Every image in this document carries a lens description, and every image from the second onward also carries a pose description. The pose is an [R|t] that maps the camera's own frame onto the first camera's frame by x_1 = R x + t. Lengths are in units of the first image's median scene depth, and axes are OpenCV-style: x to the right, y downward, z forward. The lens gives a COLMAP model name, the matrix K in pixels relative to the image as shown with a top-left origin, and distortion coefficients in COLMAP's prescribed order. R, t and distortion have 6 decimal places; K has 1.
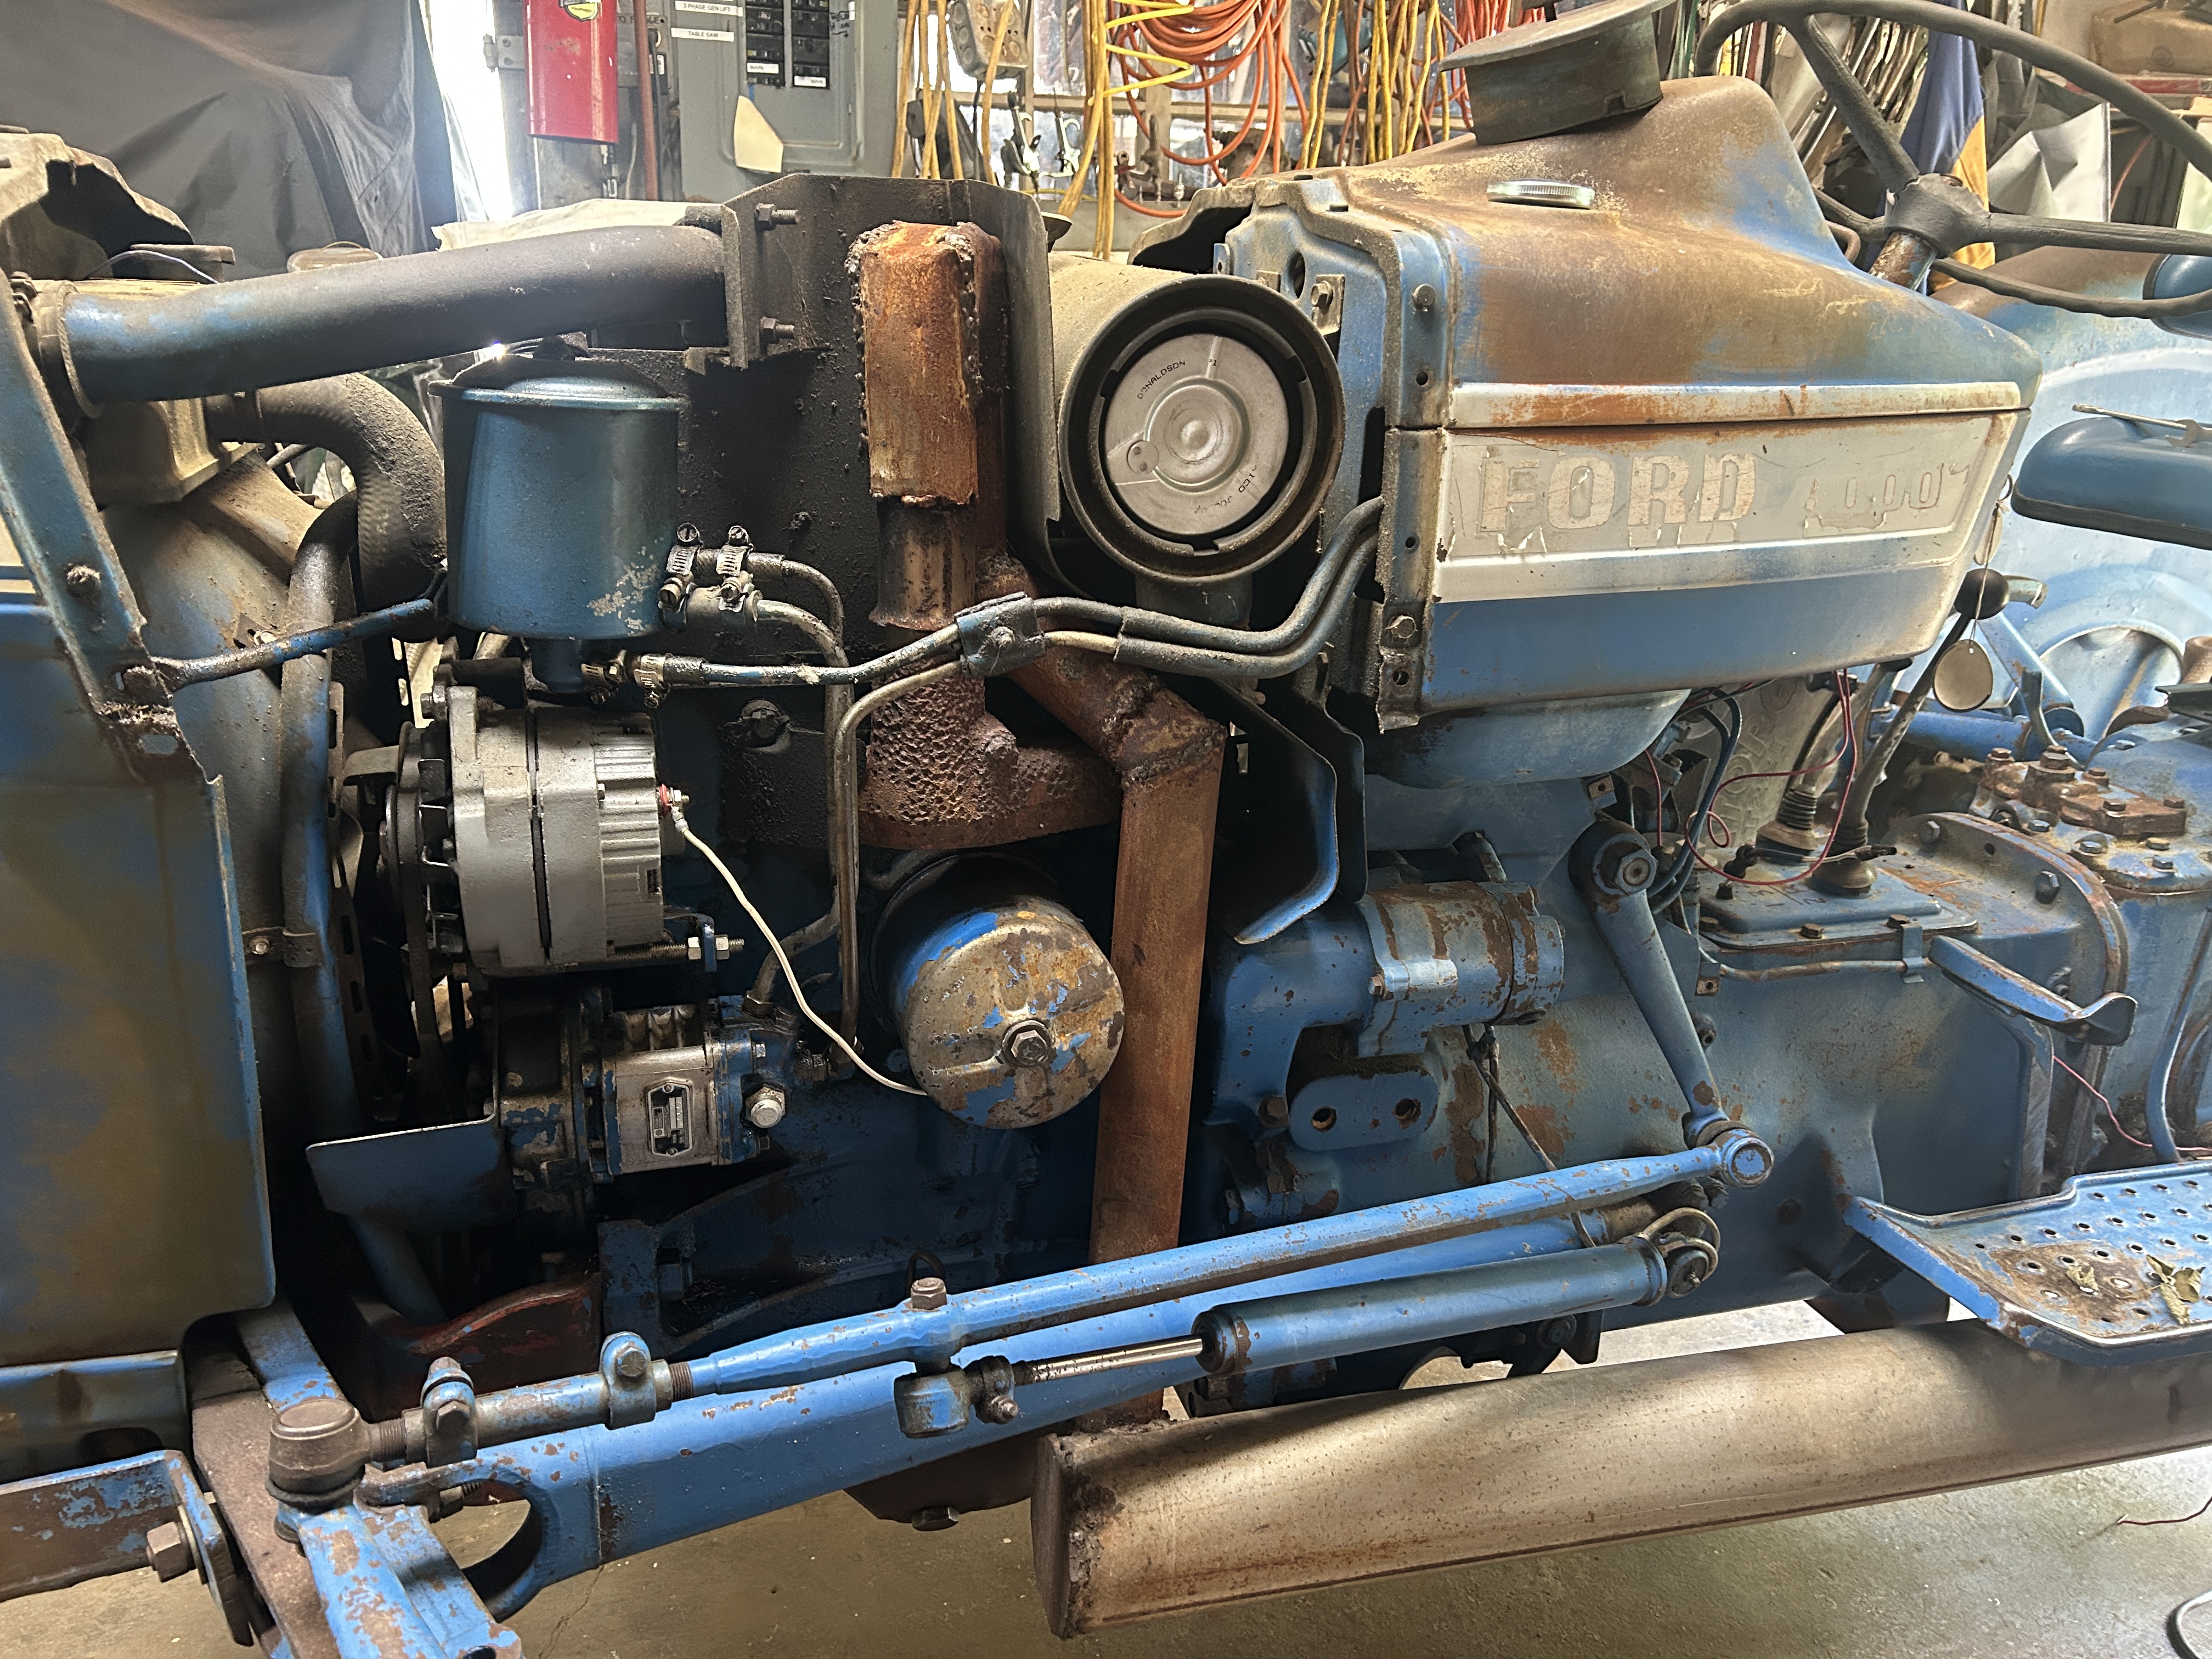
lens RADIAL K [[1655.2, 0, 1076.4], [0, 1655.2, 824.0], [0, 0, 1]] dist [0.013709, -0.049011]
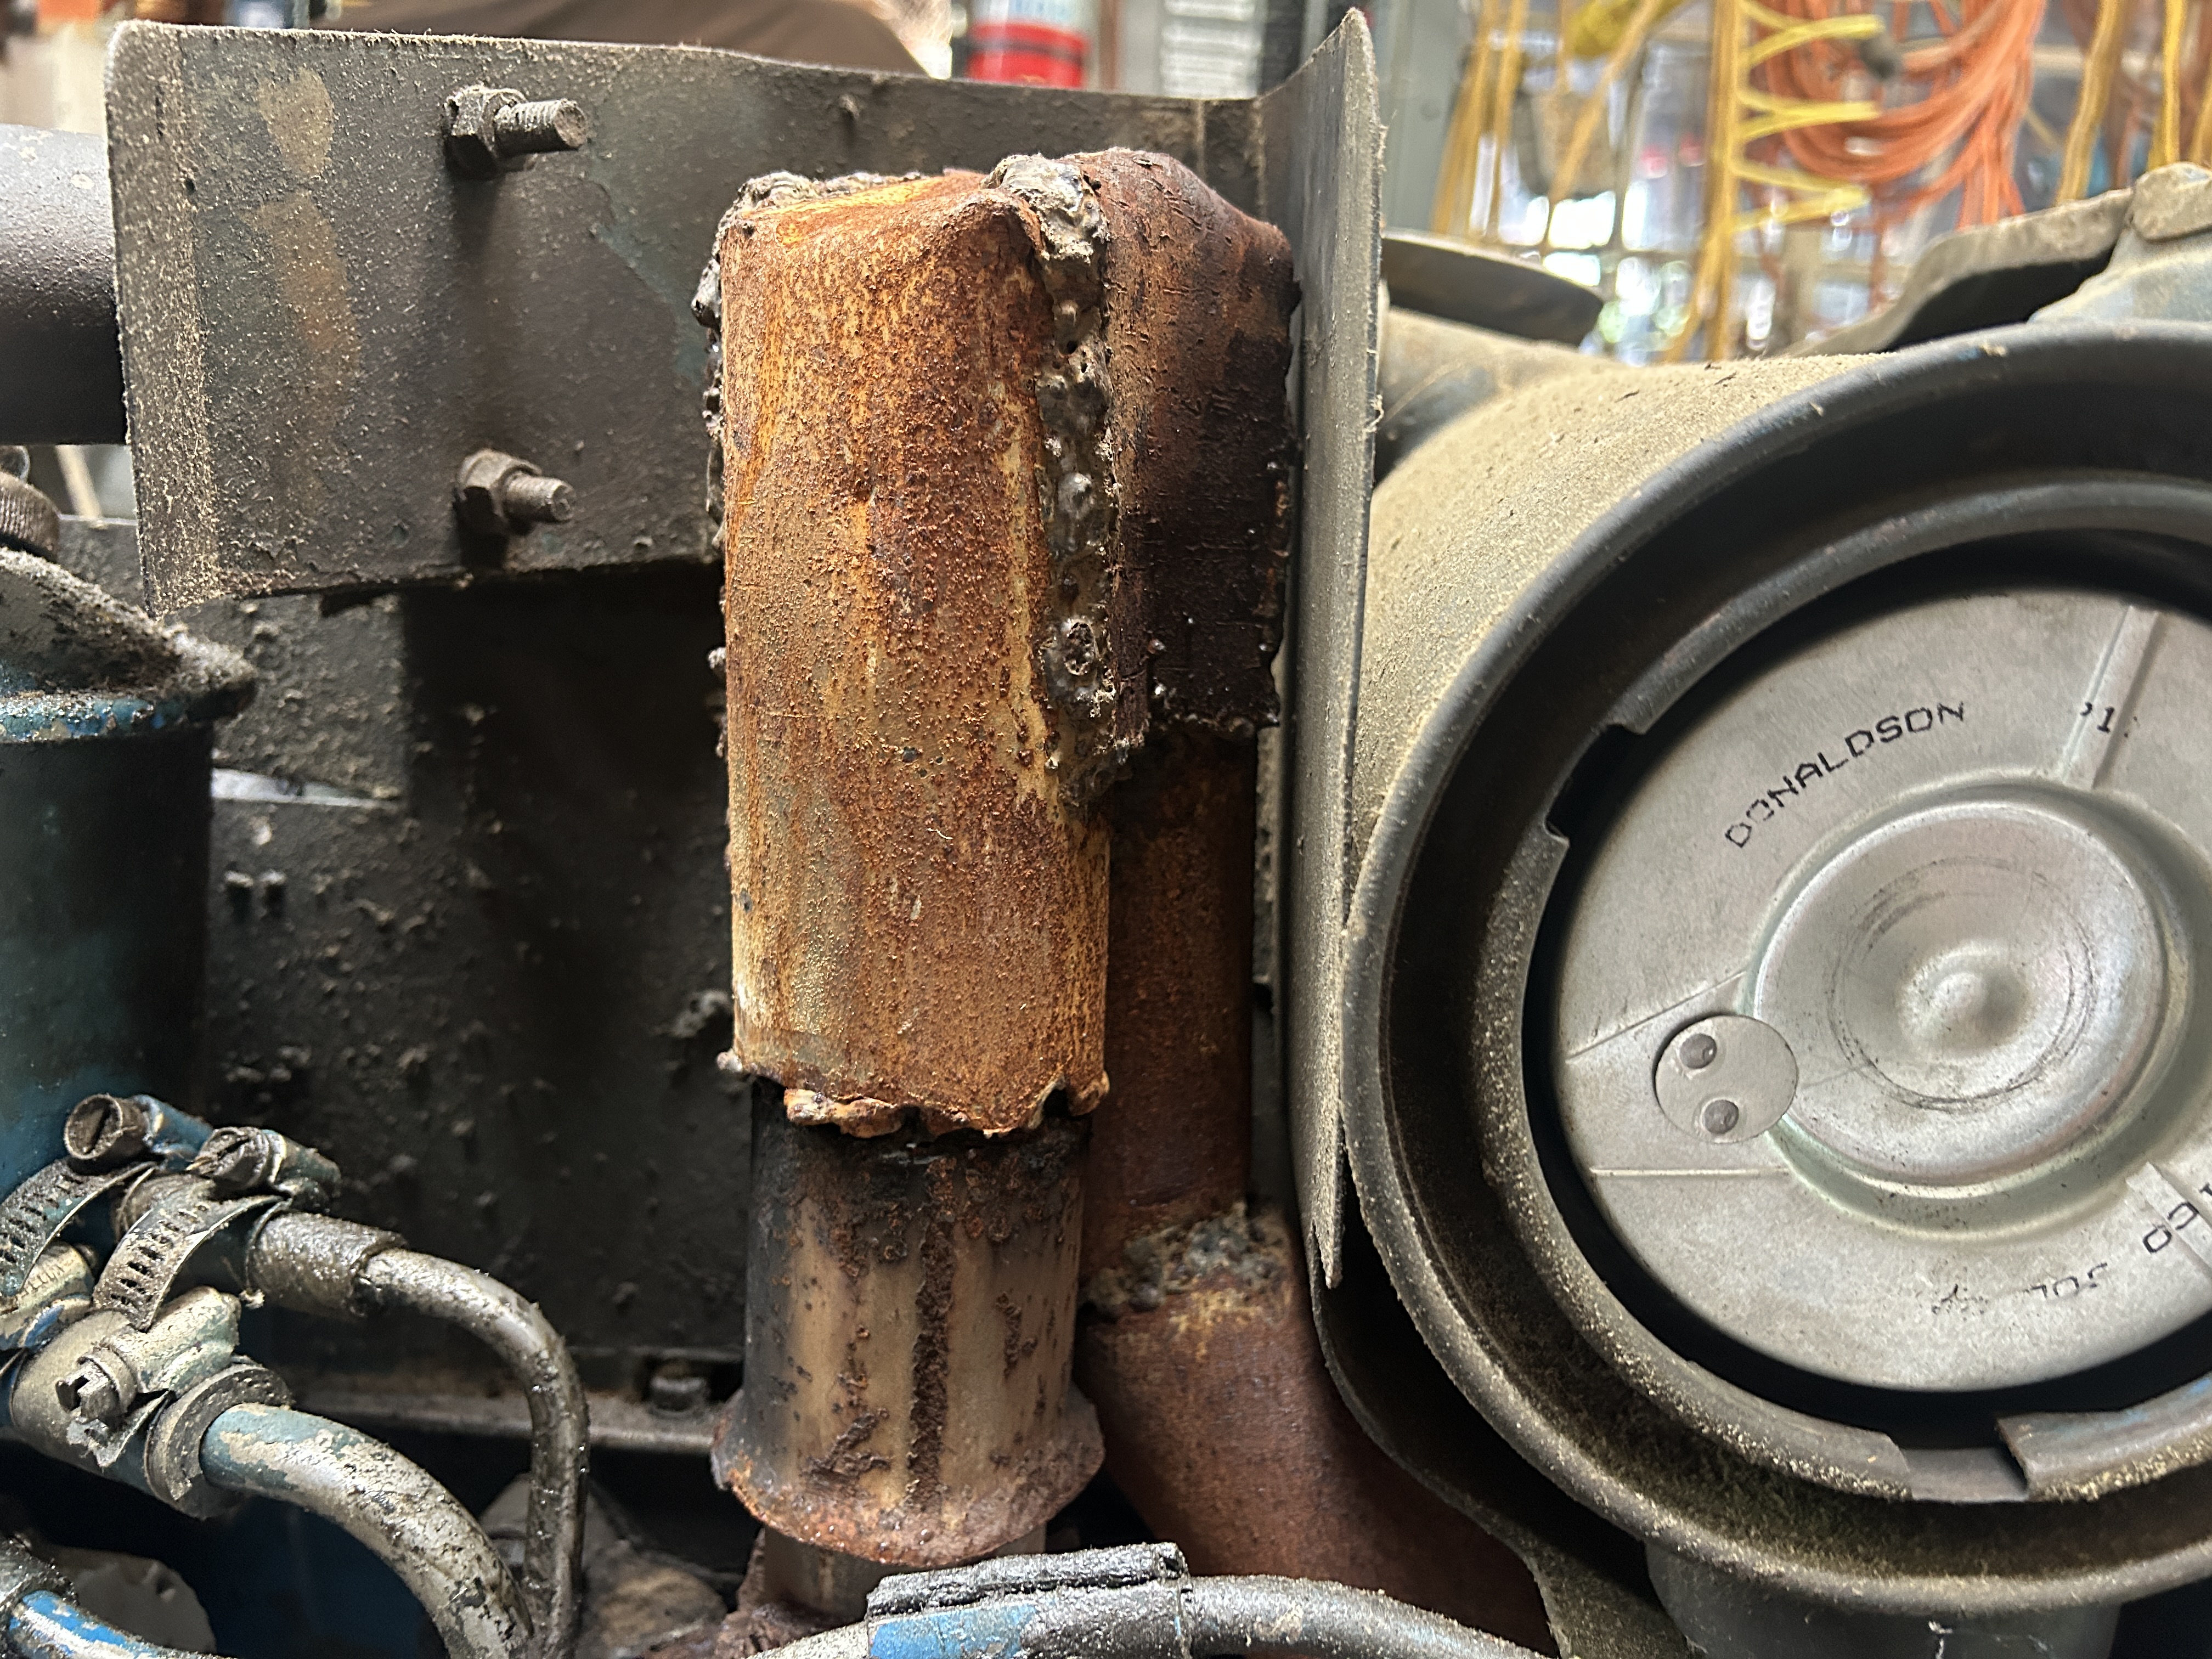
lens RADIAL K [[1655.2, 0, 1076.4], [0, 1655.2, 824.0], [0, 0, 1]] dist [0.013709, -0.049011]
pose [[0.941291, 0.108125, -0.319814, 0.025215], [-0.145646, 0.984691, -0.095761, -0.222027], [0.304564, 0.136719, 0.942629, 0.746177]]
